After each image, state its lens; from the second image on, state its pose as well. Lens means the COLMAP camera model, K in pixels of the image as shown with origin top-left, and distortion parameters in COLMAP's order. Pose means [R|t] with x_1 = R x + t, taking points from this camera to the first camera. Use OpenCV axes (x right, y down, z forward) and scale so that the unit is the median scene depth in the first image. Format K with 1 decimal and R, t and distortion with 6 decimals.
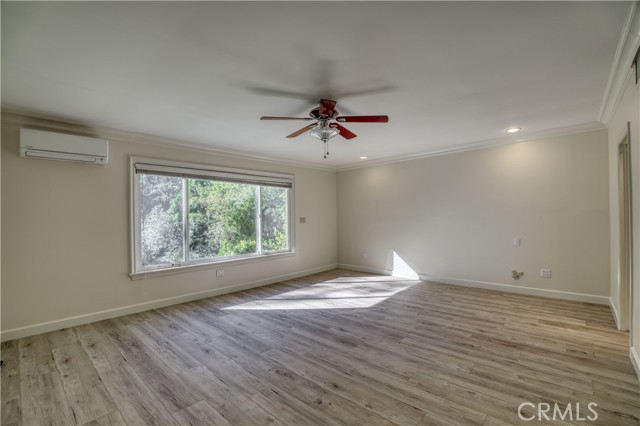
lens RADIAL K [[294.0, 0, 320.0], [0, 294.0, 213.0], [0, 0, 1]] dist [-0.065249, 0.018976]
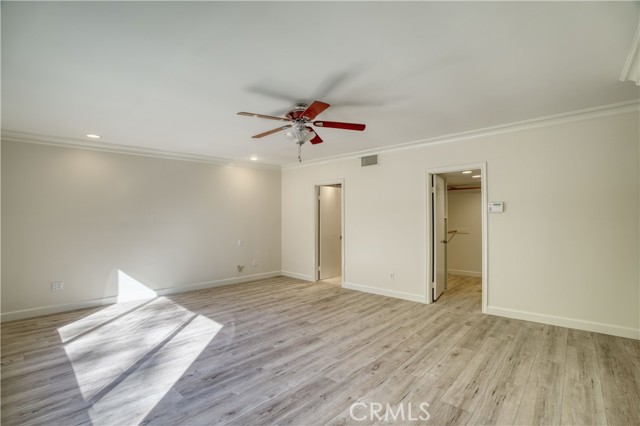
lens RADIAL K [[294.0, 0, 320.0], [0, 294.0, 213.0], [0, 0, 1]] dist [-0.065249, 0.018976]
pose [[-0.001013, 0.038022, 0.999276, -0.913695], [-0.006982, 0.999252, -0.038029, 0.017965], [-0.999975, -0.007016, -0.000747, 0.903548]]
